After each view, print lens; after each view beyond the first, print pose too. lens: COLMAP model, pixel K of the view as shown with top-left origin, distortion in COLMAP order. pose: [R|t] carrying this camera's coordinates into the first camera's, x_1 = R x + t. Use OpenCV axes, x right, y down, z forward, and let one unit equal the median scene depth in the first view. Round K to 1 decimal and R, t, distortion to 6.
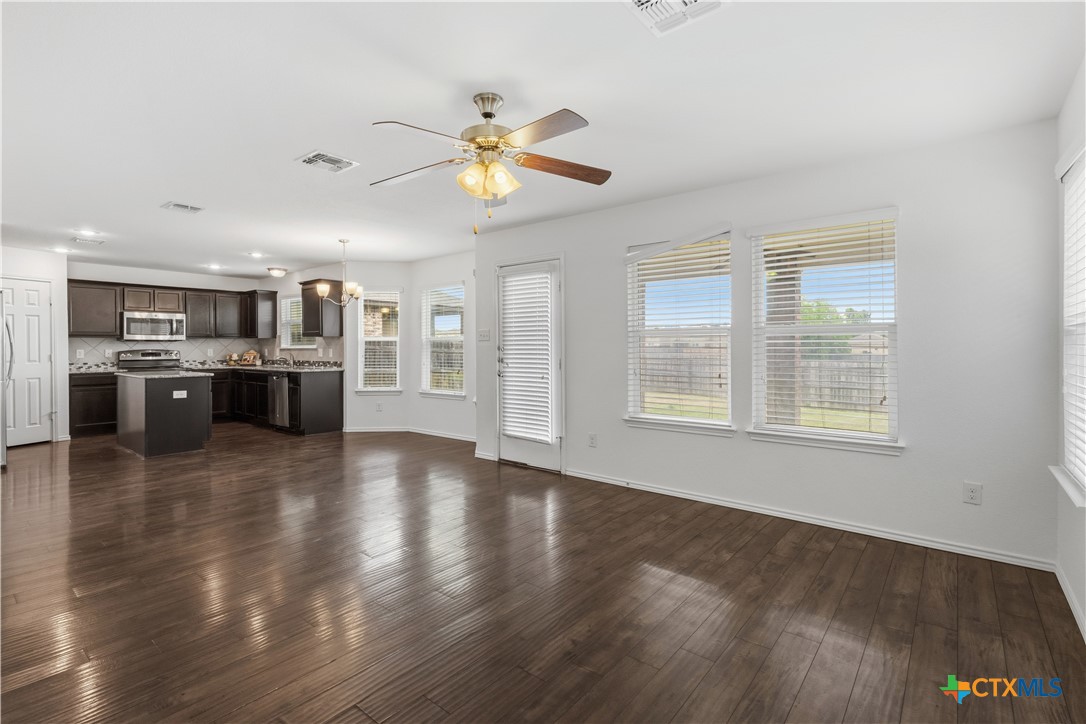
lens RADIAL K [[508.6, 0, 542.2], [0, 508.6, 345.5], [0, 0, 1]] dist [0.006968, -0.001546]
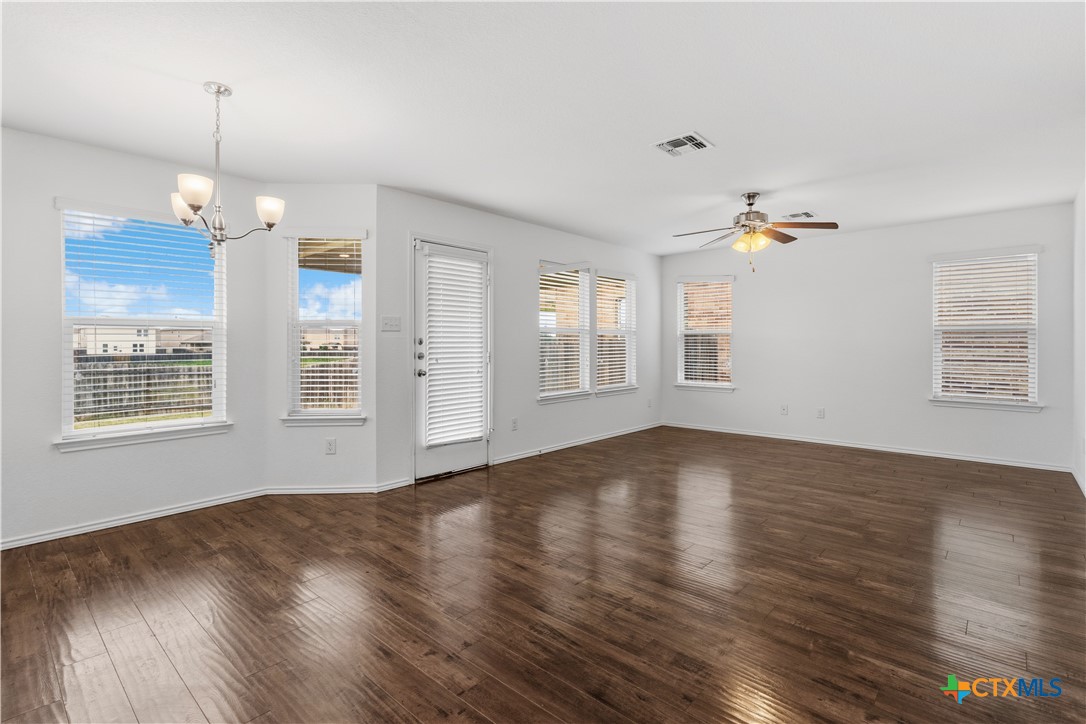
lens RADIAL K [[508.6, 0, 547.2], [0, 508.6, 342.1], [0, 0, 1]] dist [0.006968, -0.001546]
pose [[0.047569, 0.006461, 0.998847, -0.634205], [0.000769, 0.999979, -0.006505, 0.009085], [-0.998868, 0.001078, 0.047563, 0.549644]]
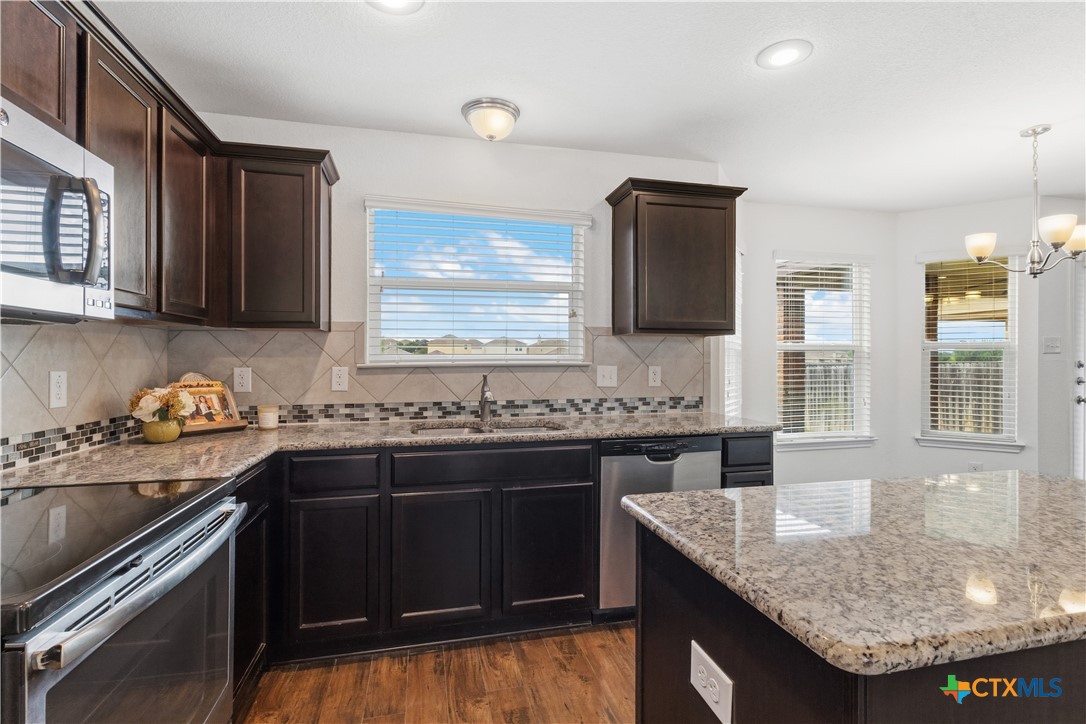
lens RADIAL K [[508.6, 0, 547.6], [0, 508.6, 359.2], [0, 0, 1]] dist [0.006968, -0.001546]
pose [[0.605503, 0.001385, 0.795842, -0.801515], [-0.005321, 0.999983, 0.002308, 0.000561], [-0.795825, -0.005632, 0.605500, 0.838748]]
